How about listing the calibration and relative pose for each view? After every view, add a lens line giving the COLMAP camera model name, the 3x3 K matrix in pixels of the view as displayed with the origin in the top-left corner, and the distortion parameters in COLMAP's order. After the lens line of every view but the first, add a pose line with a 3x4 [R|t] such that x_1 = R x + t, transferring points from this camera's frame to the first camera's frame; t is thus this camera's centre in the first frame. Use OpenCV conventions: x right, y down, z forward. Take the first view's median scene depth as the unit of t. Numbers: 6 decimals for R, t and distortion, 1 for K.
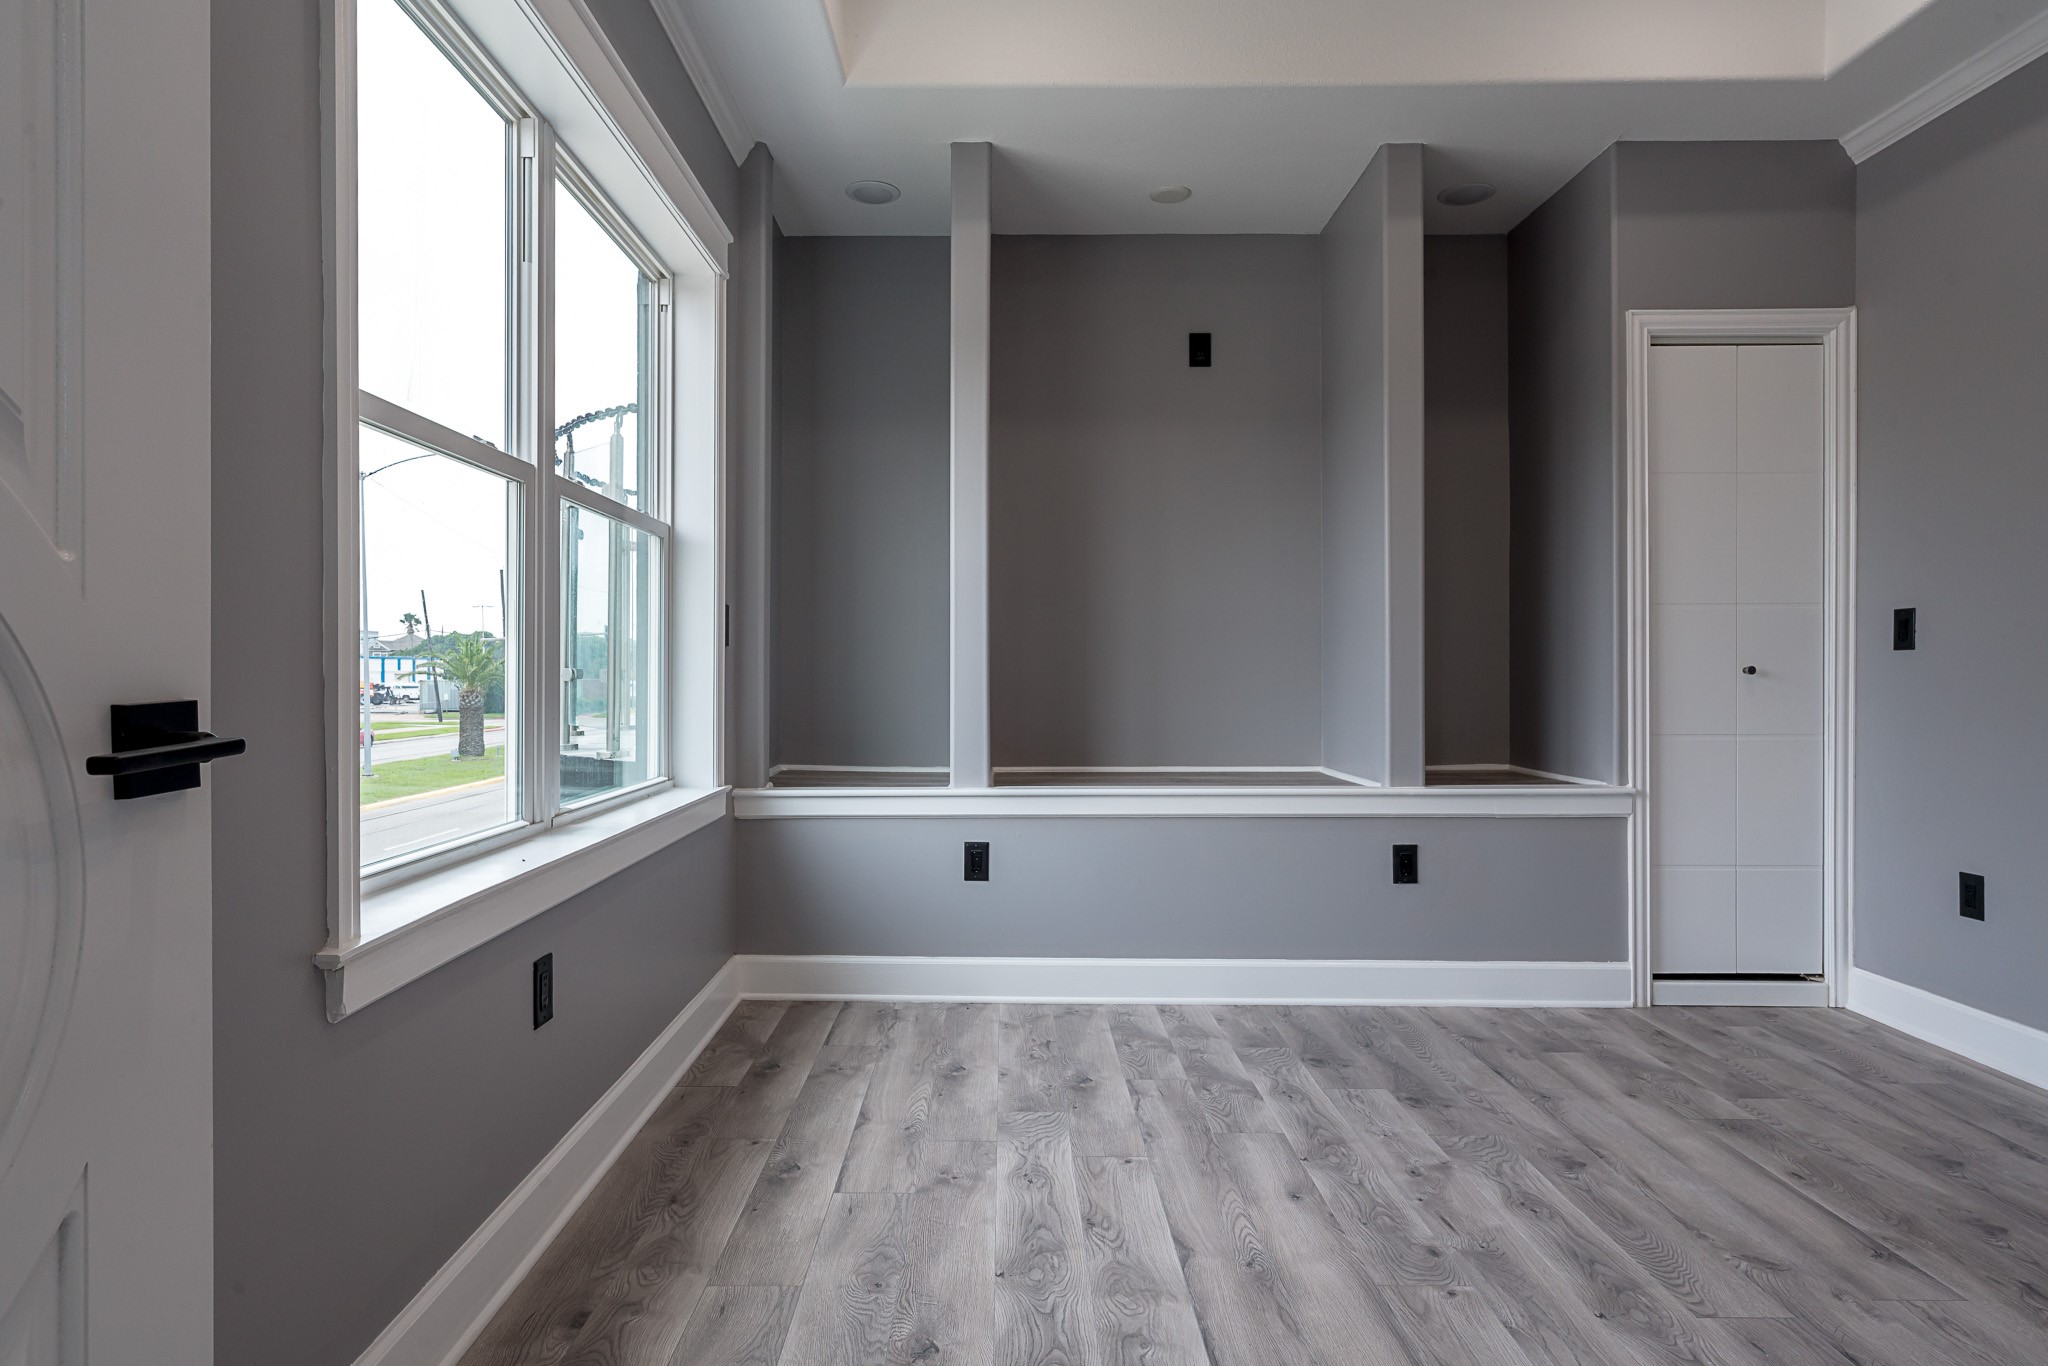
lens RADIAL K [[1144.8, 0, 1008.2], [0, 1144.8, 678.1], [0, 0, 1]] dist [-0.005300, 0.003755]
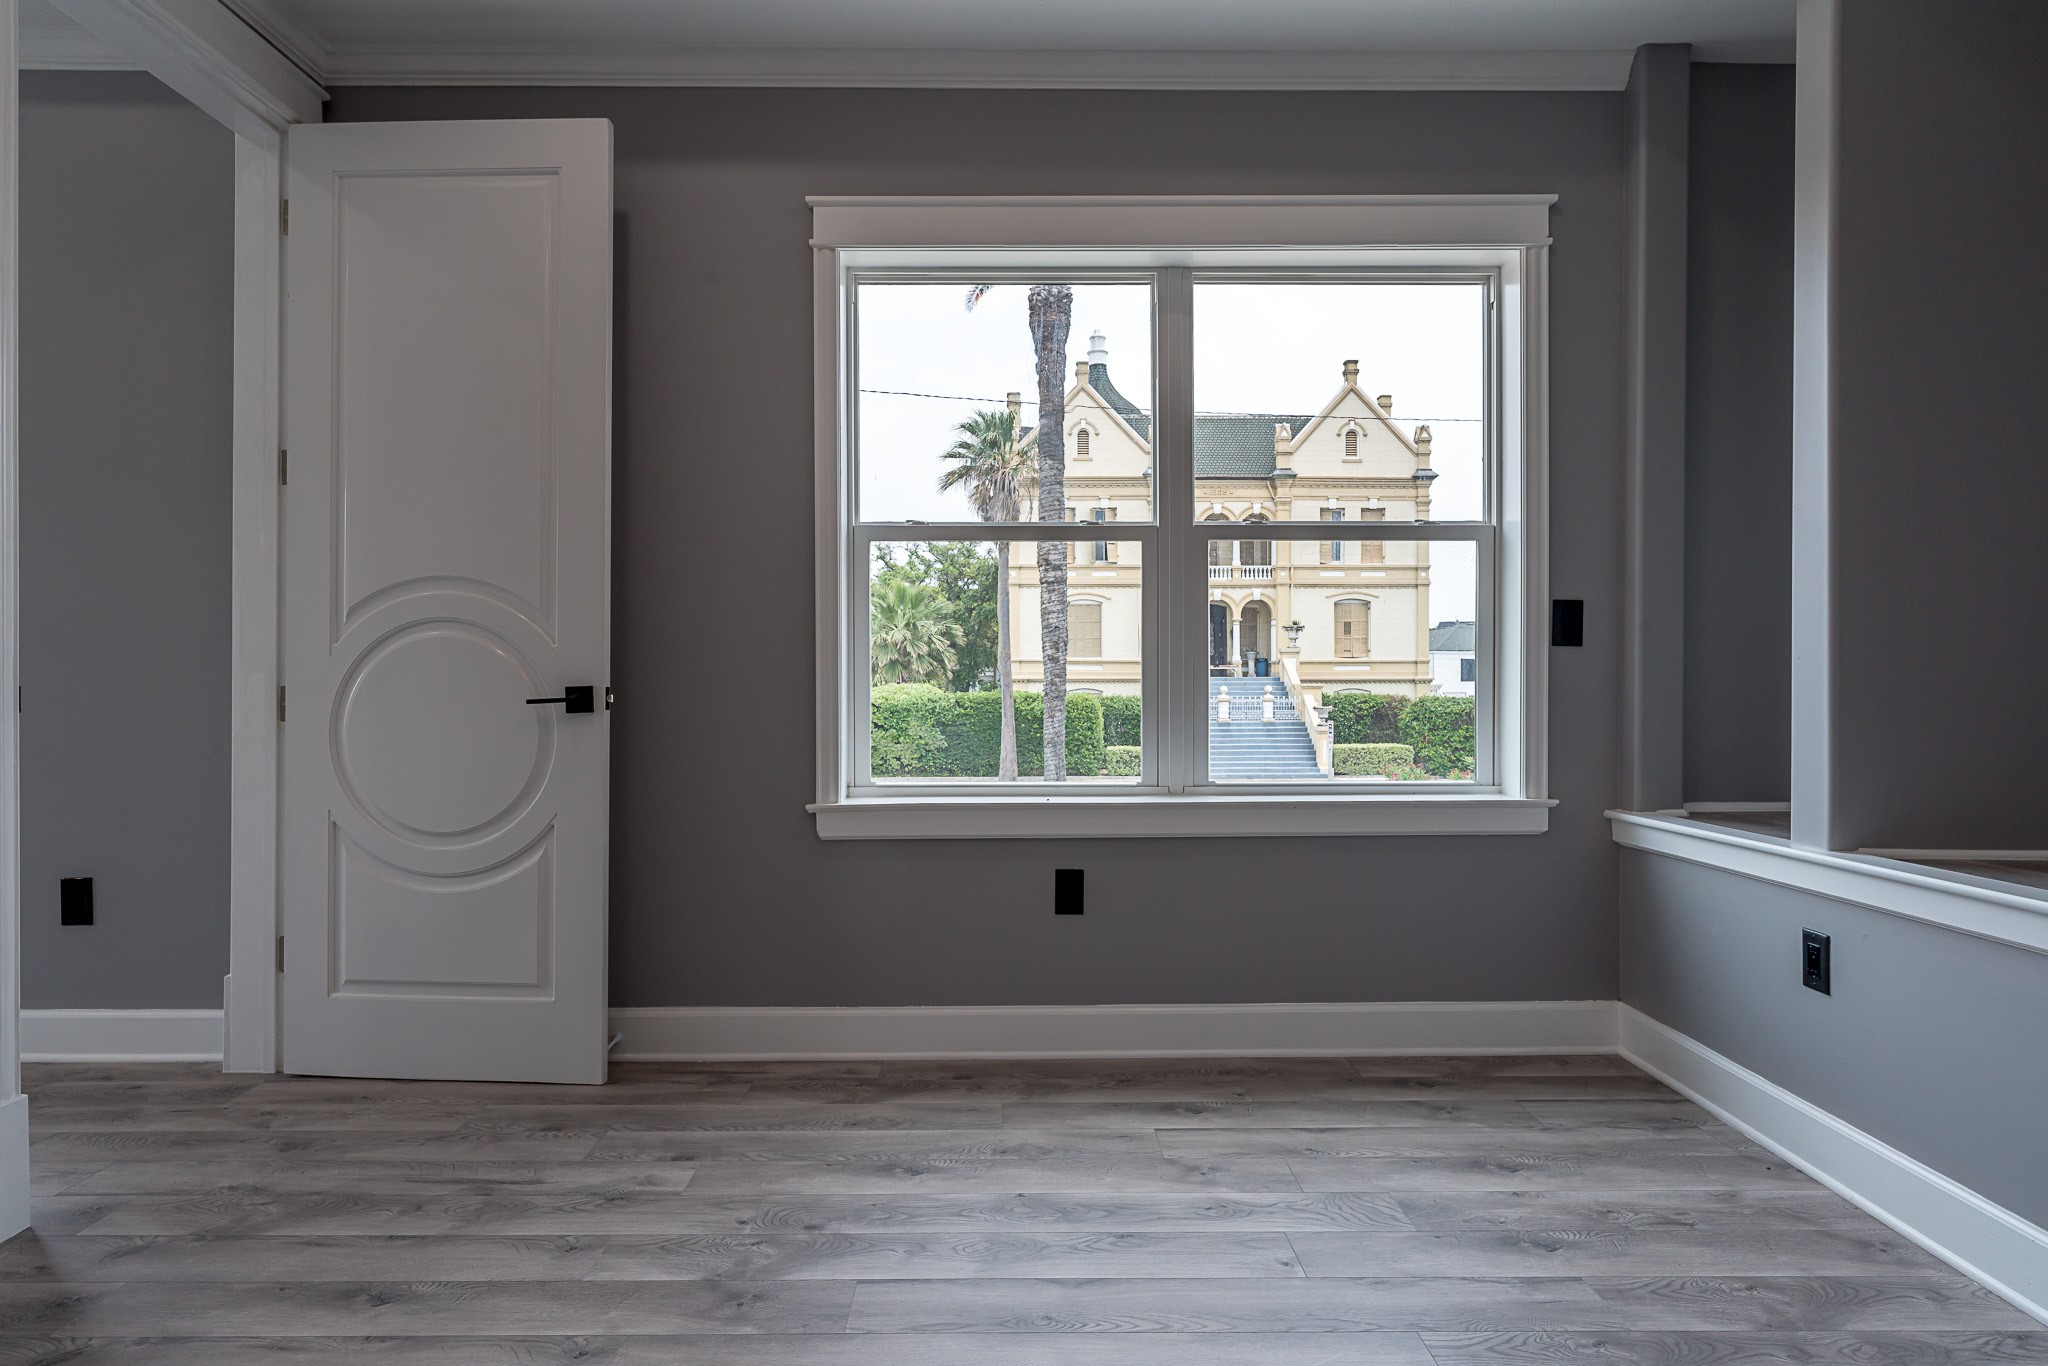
lens RADIAL K [[1144.8, 0, 1007.4], [0, 1144.8, 683.3], [0, 0, 1]] dist [-0.005300, 0.003755]
pose [[0.004653, 0.003216, -0.999984, 0.772840], [-0.002649, 0.999991, 0.003204, -0.000121], [0.999986, 0.002634, 0.004661, 0.658414]]
